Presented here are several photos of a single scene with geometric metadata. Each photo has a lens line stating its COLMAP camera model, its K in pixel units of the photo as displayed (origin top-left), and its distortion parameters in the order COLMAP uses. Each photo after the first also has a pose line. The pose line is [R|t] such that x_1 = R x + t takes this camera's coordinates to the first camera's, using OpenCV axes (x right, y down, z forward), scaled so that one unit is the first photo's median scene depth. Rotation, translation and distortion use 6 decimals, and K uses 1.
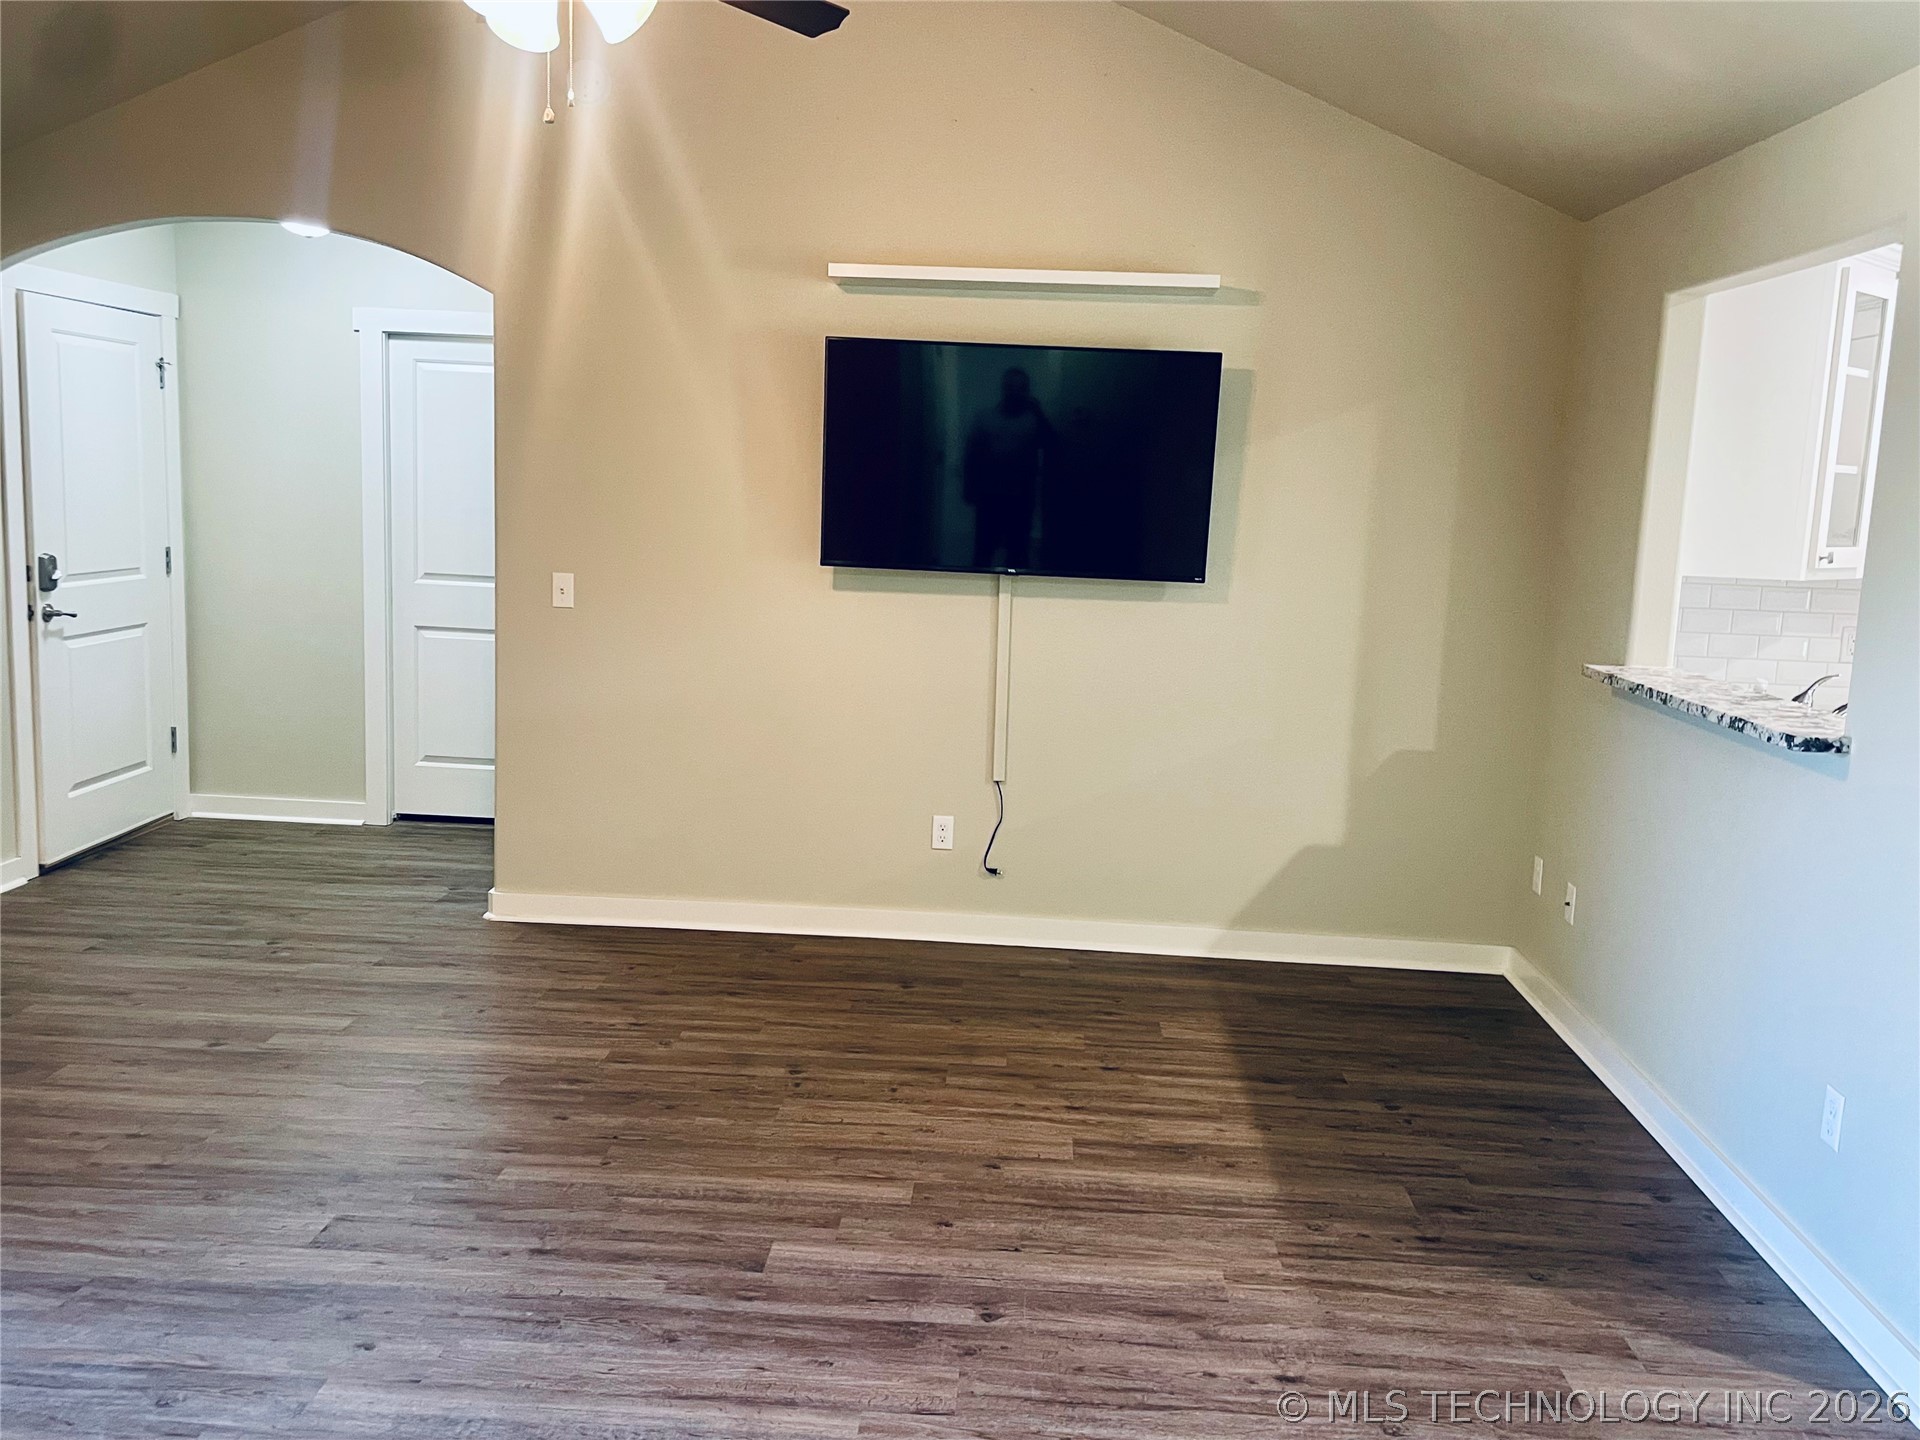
lens RADIAL K [[1593.6, 0, 964.9], [0, 1593.6, 705.5], [0, 0, 1]] dist [0.083760, -0.107341]
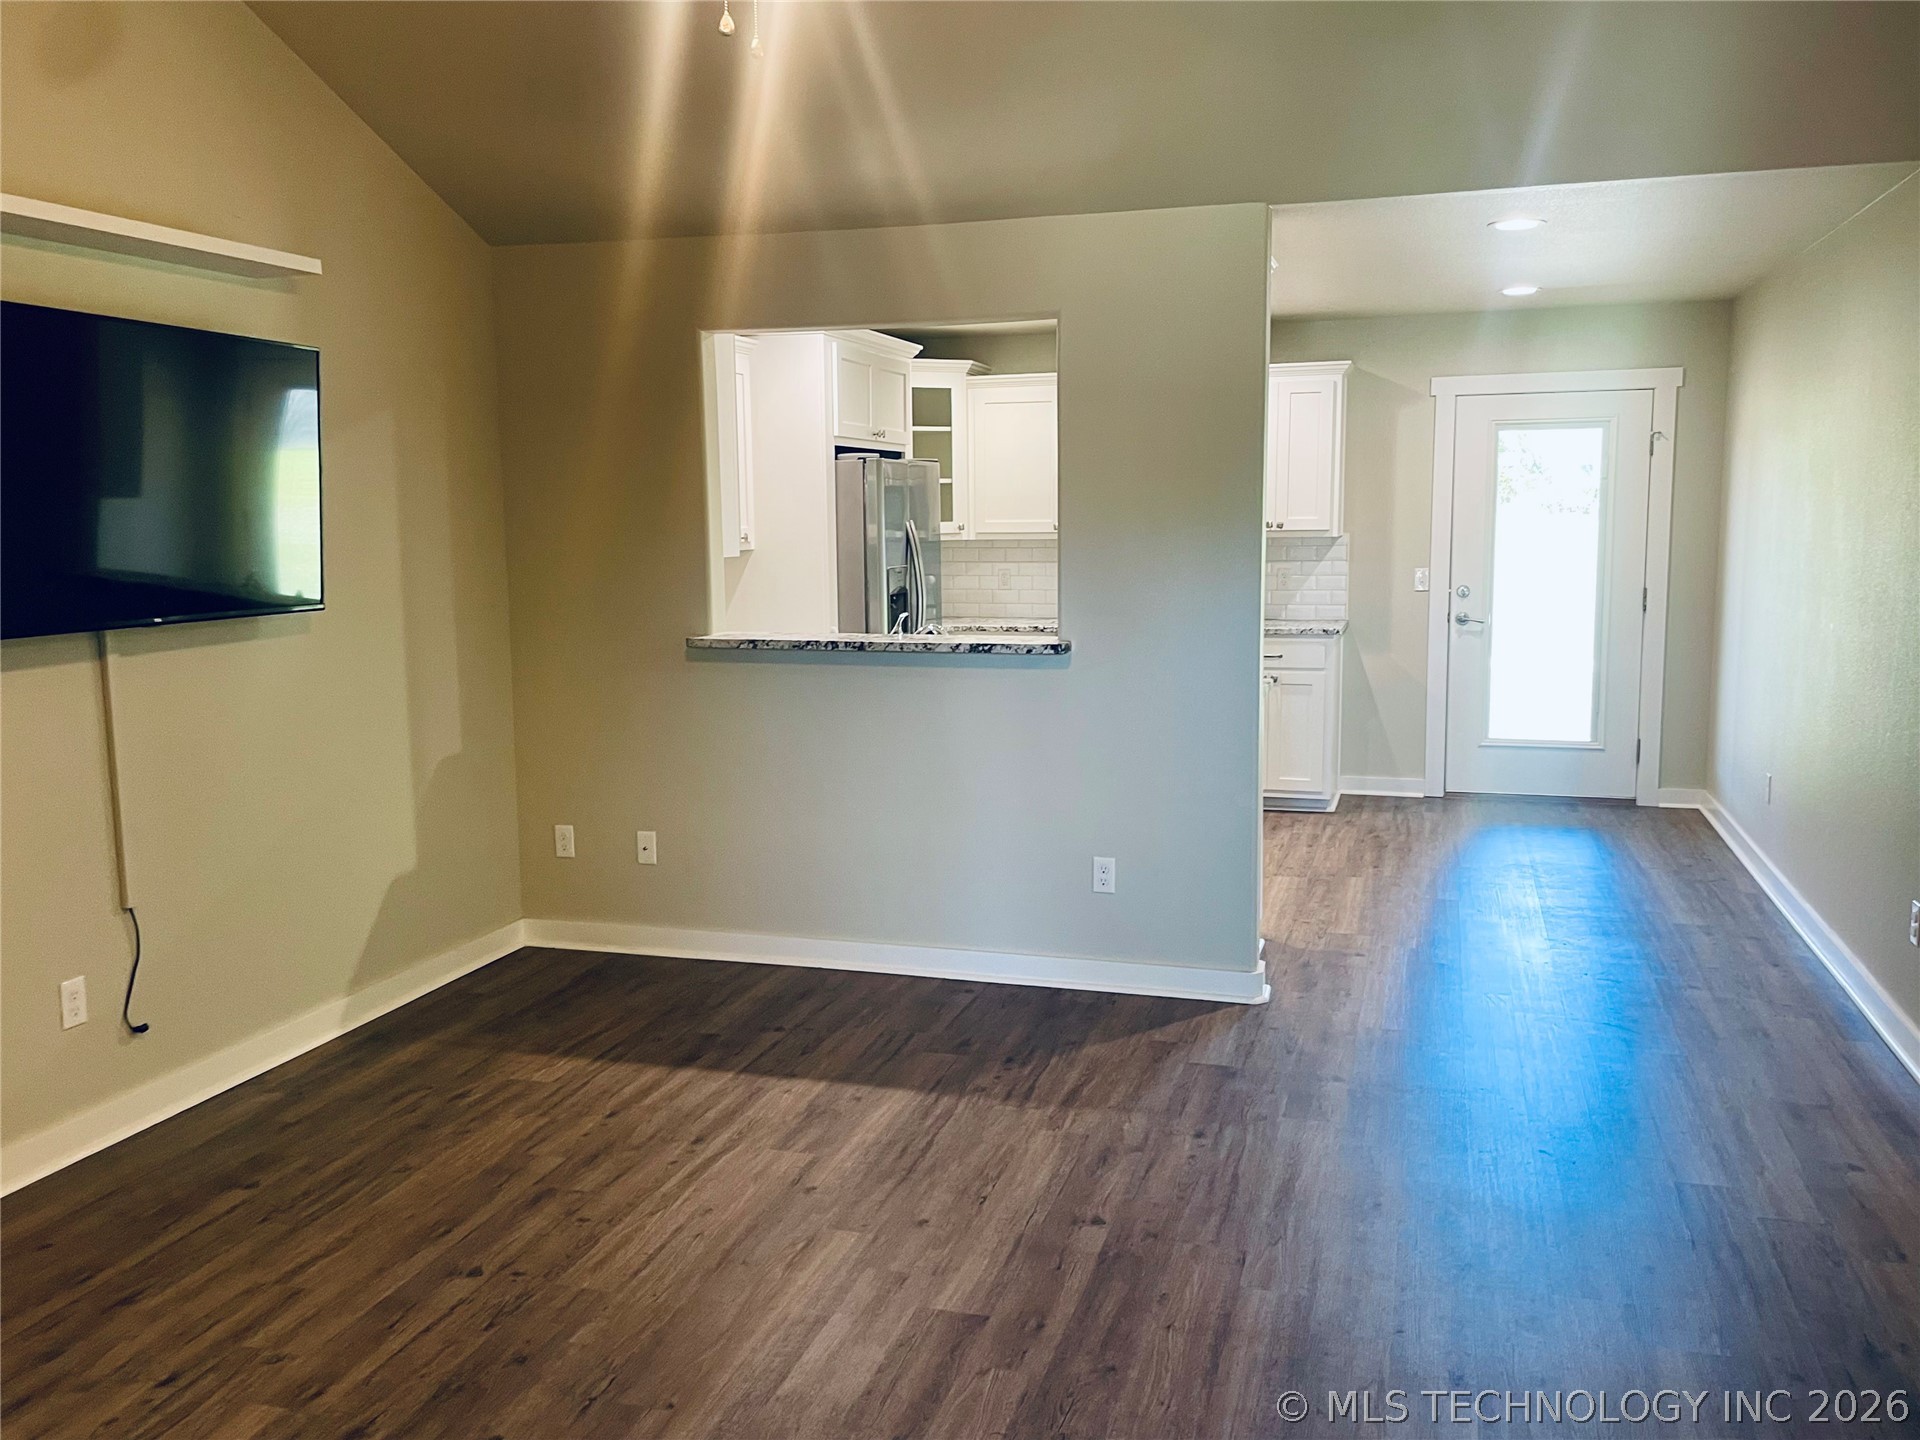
lens RADIAL K [[1593.6, 0, 953.4], [0, 1593.6, 715.3], [0, 0, 1]] dist [0.083760, -0.107341]
pose [[0.236619, -0.167443, 0.957066, -0.781961], [0.155028, 0.978925, 0.132939, -0.106217], [-0.959155, 0.116916, 0.257590, 0.568895]]
